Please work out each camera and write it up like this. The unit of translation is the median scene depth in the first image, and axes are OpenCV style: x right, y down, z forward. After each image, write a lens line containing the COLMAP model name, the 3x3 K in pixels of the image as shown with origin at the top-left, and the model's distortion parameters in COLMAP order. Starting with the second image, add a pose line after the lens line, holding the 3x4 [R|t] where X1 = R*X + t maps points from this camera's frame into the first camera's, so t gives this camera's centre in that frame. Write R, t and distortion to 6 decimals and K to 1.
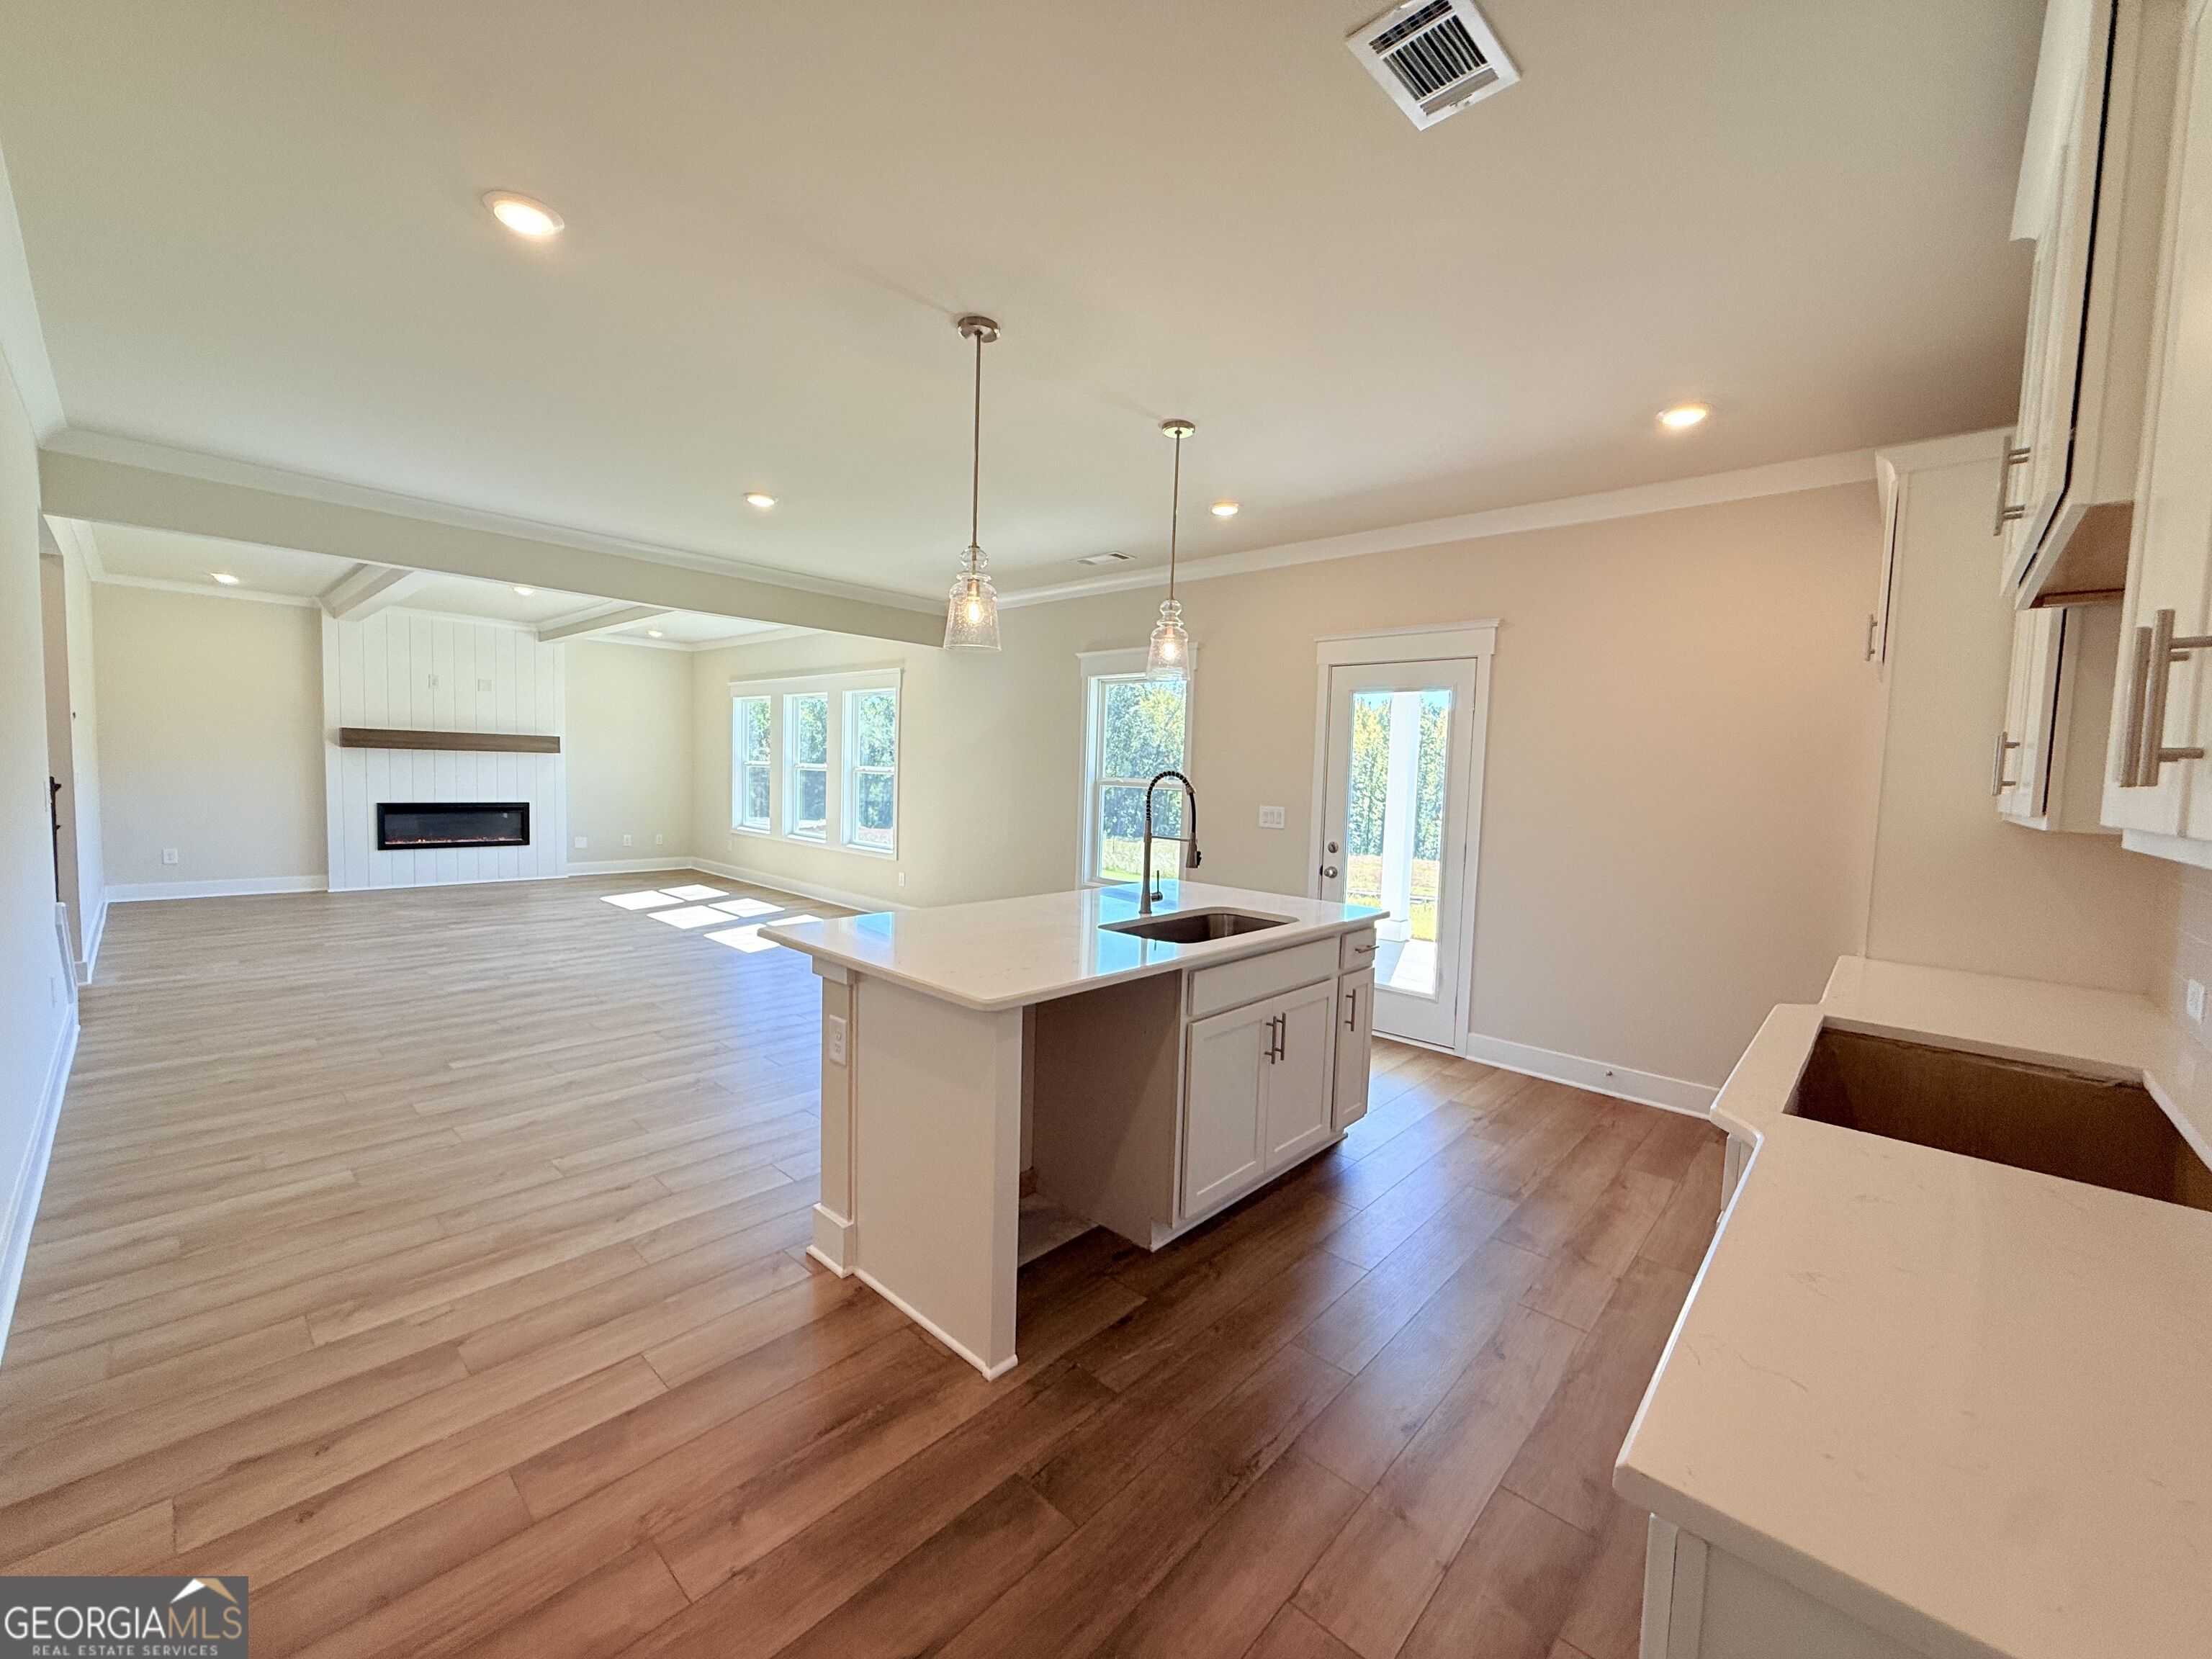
lens RADIAL K [[879.5, 0, 1102.4], [0, 879.5, 827.0], [0, 0, 1]] dist [-0.001624, 0.000119]
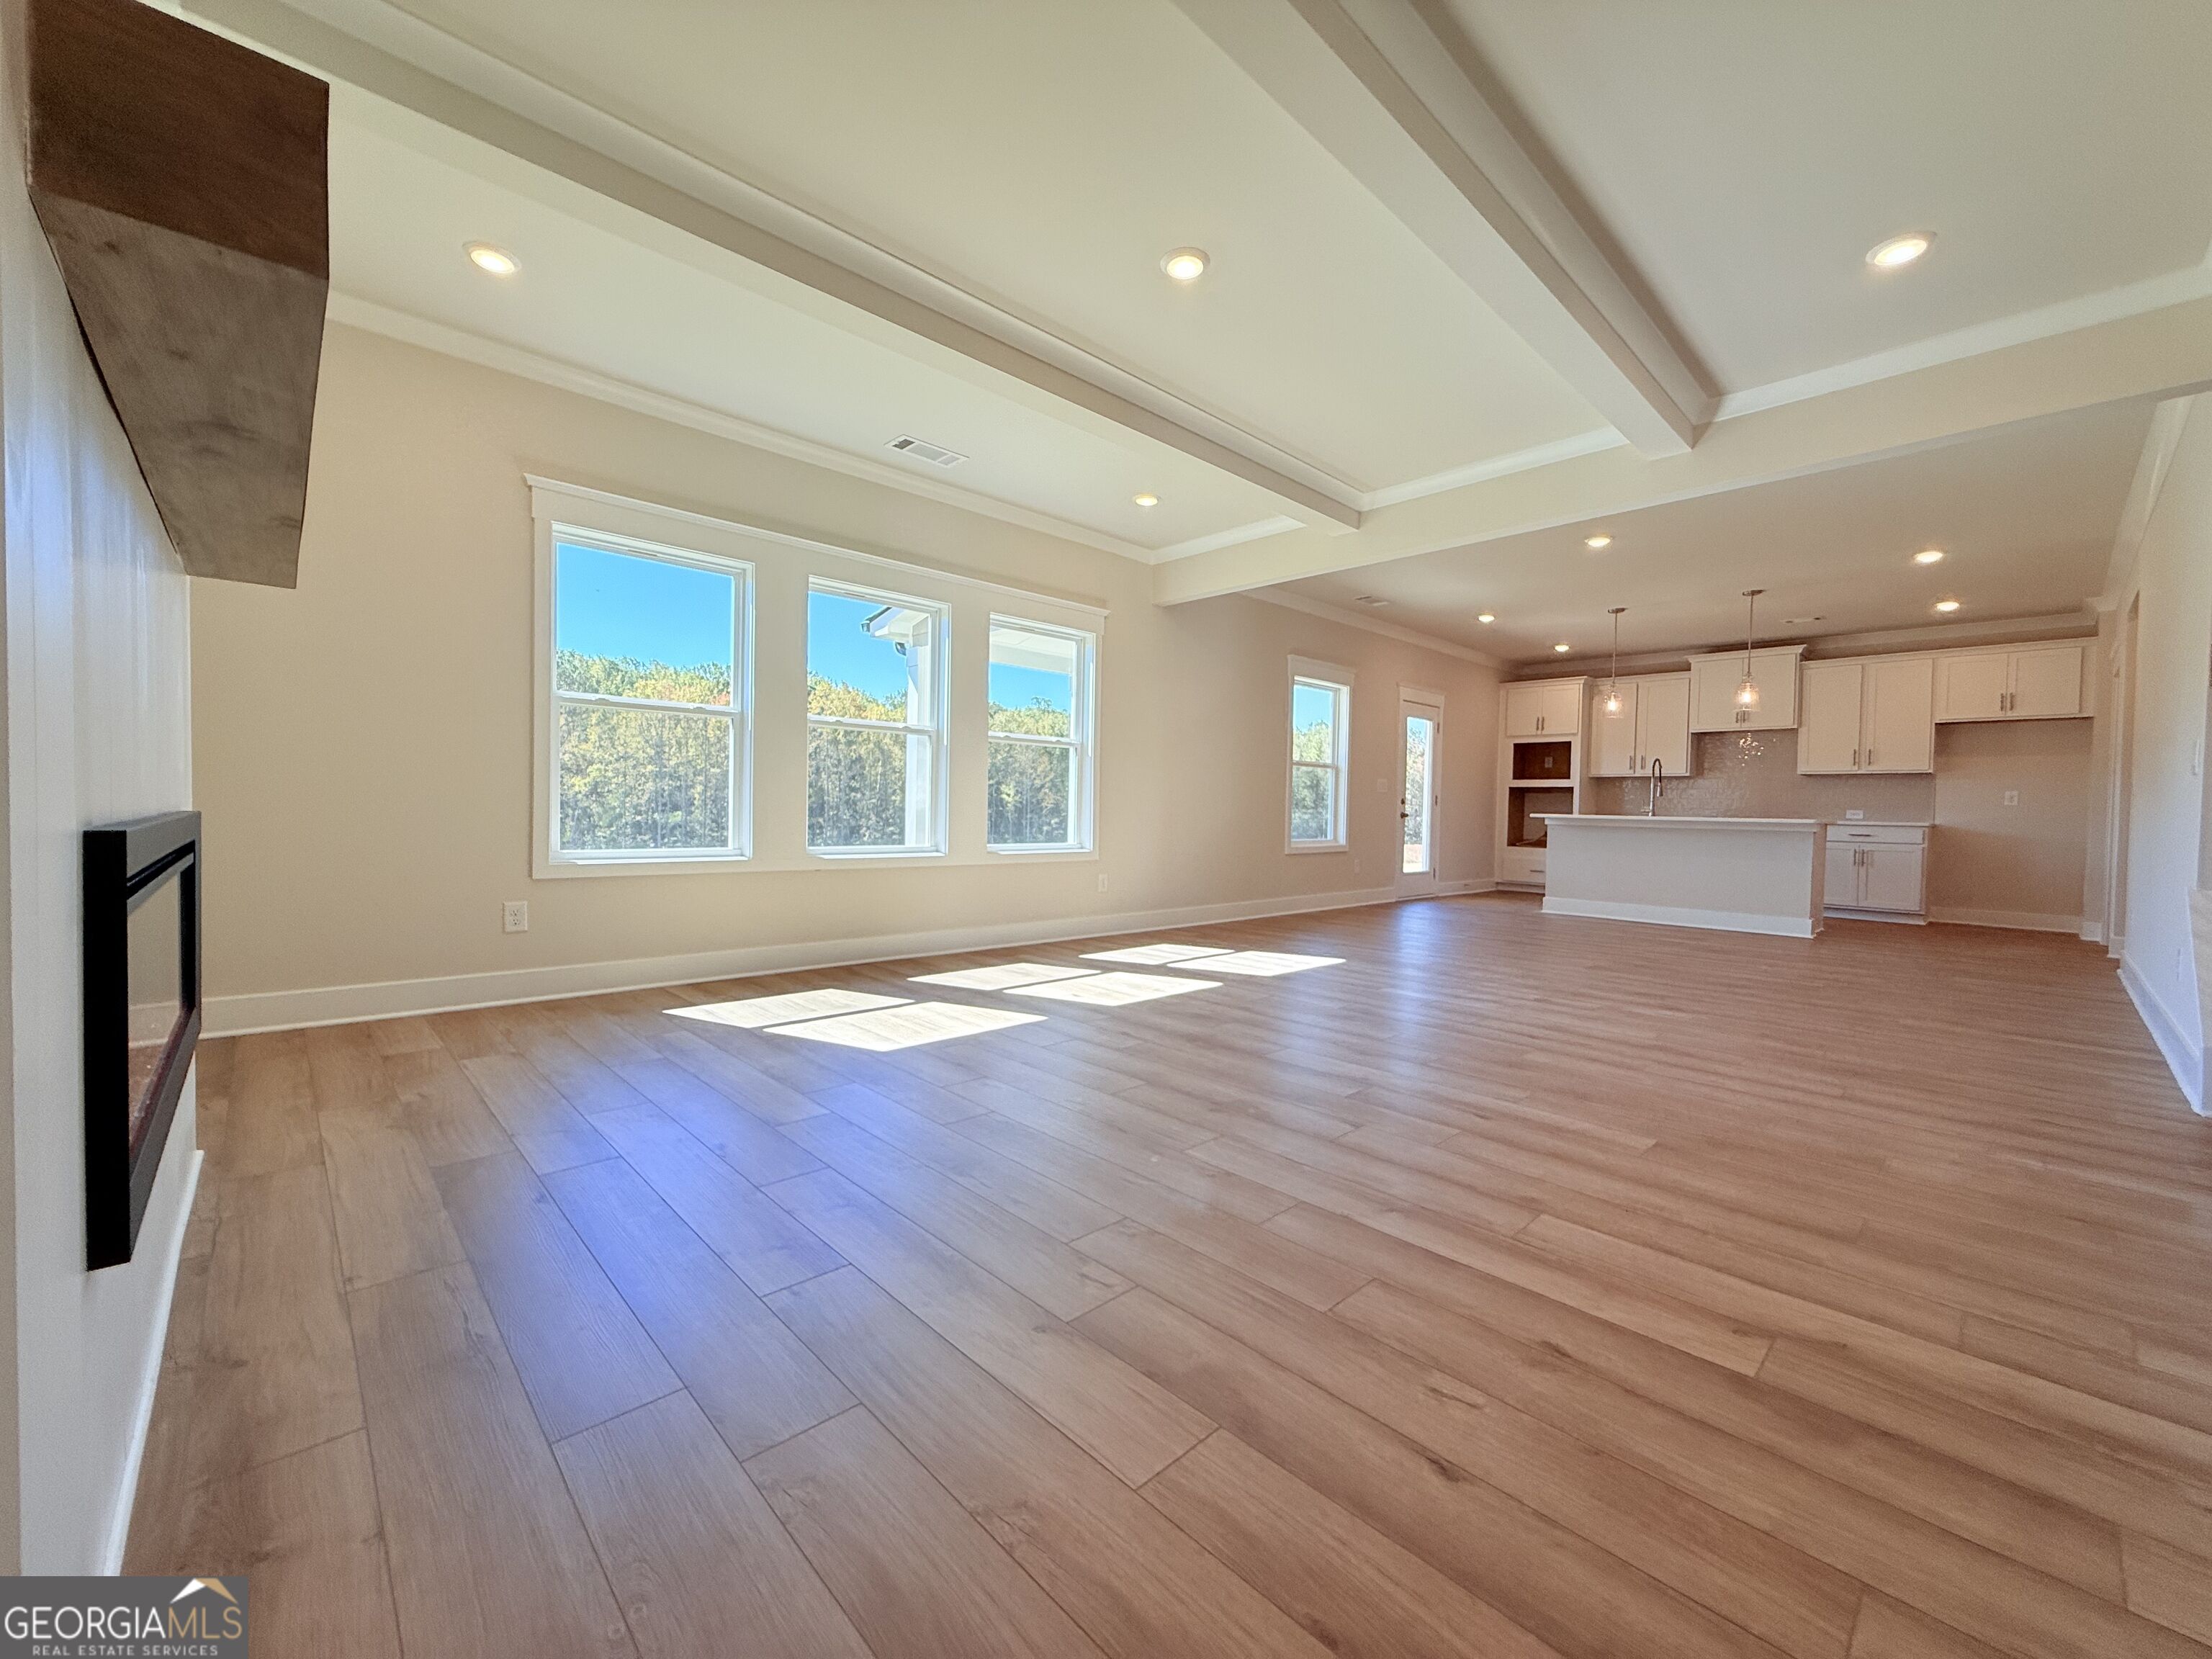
lens RADIAL K [[879.5, 0, 1102.4], [0, 879.5, 827.0], [0, 0, 1]] dist [-0.001624, 0.000119]
pose [[0.070169, -0.054514, 0.996044, -1.151747], [0.048717, 0.997501, 0.051162, -0.033849], [-0.996345, 0.044934, 0.072649, 1.084973]]
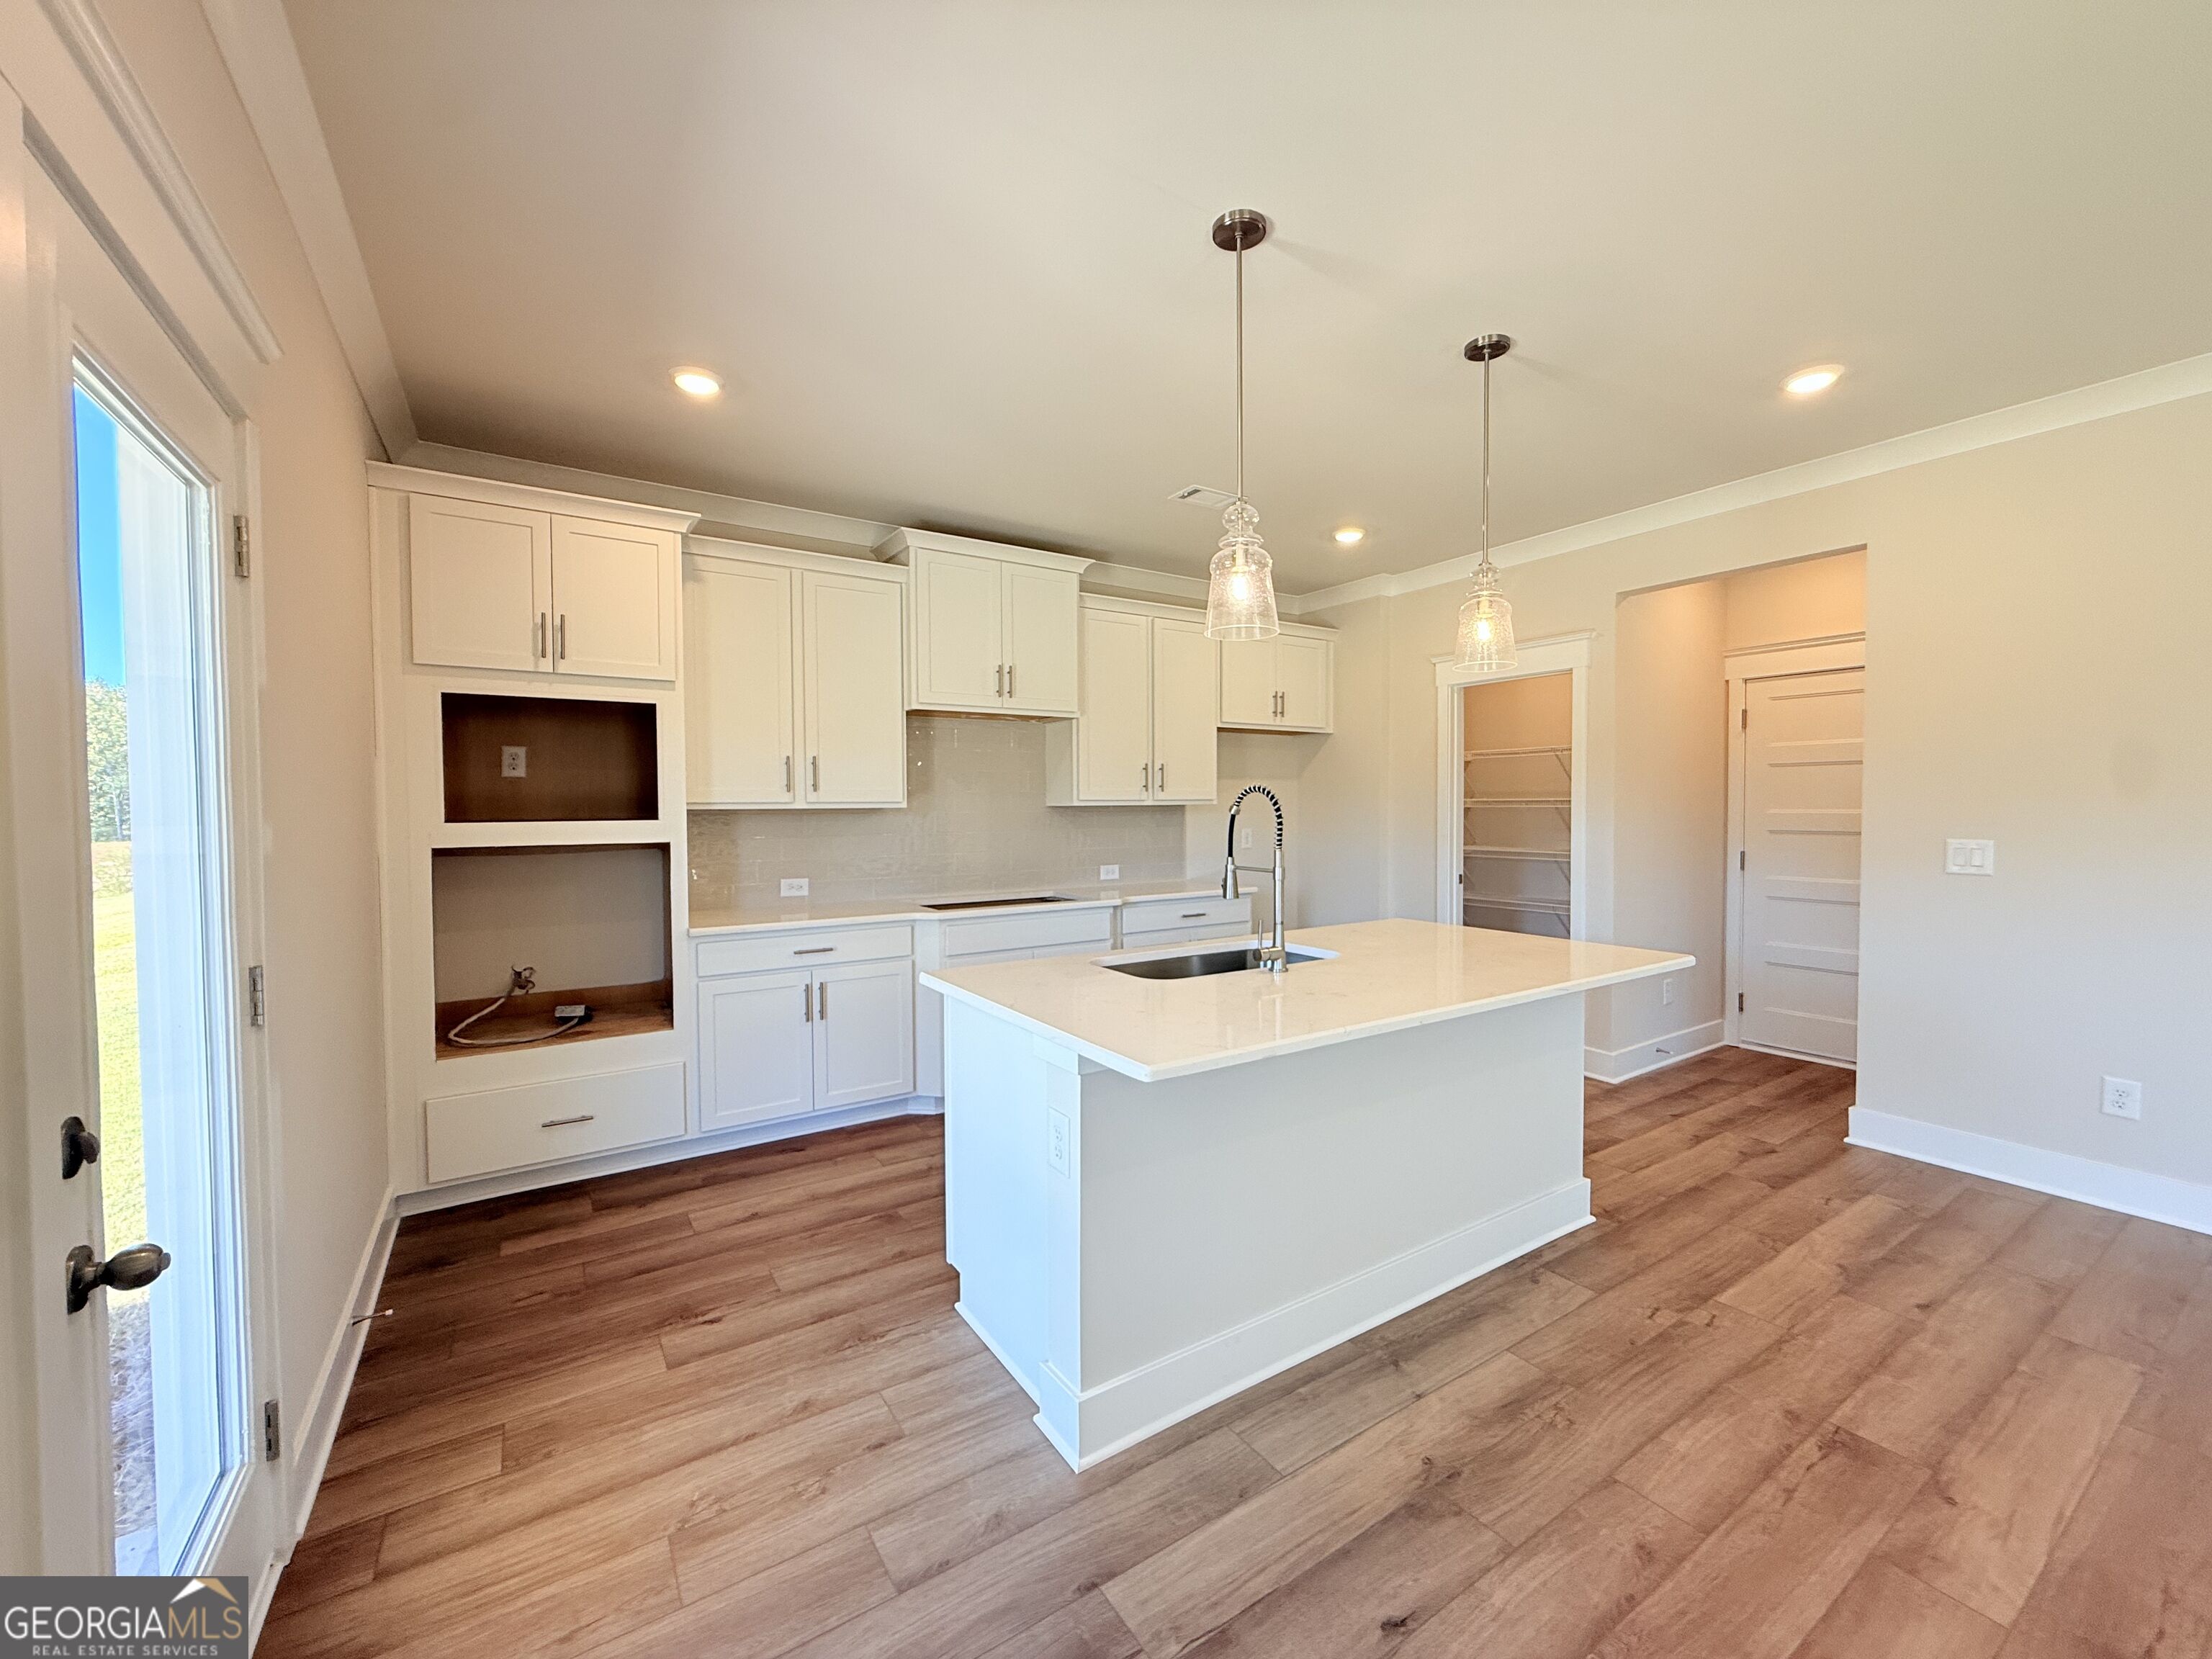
lens RADIAL K [[879.5, 0, 1102.4], [0, 879.5, 827.0], [0, 0, 1]] dist [-0.001624, 0.000119]
pose [[-0.968618, -0.036550, 0.245853, 0.007492], [-0.011932, 0.994826, 0.100889, -0.047965], [-0.248268, 0.094790, -0.964042, 0.817392]]
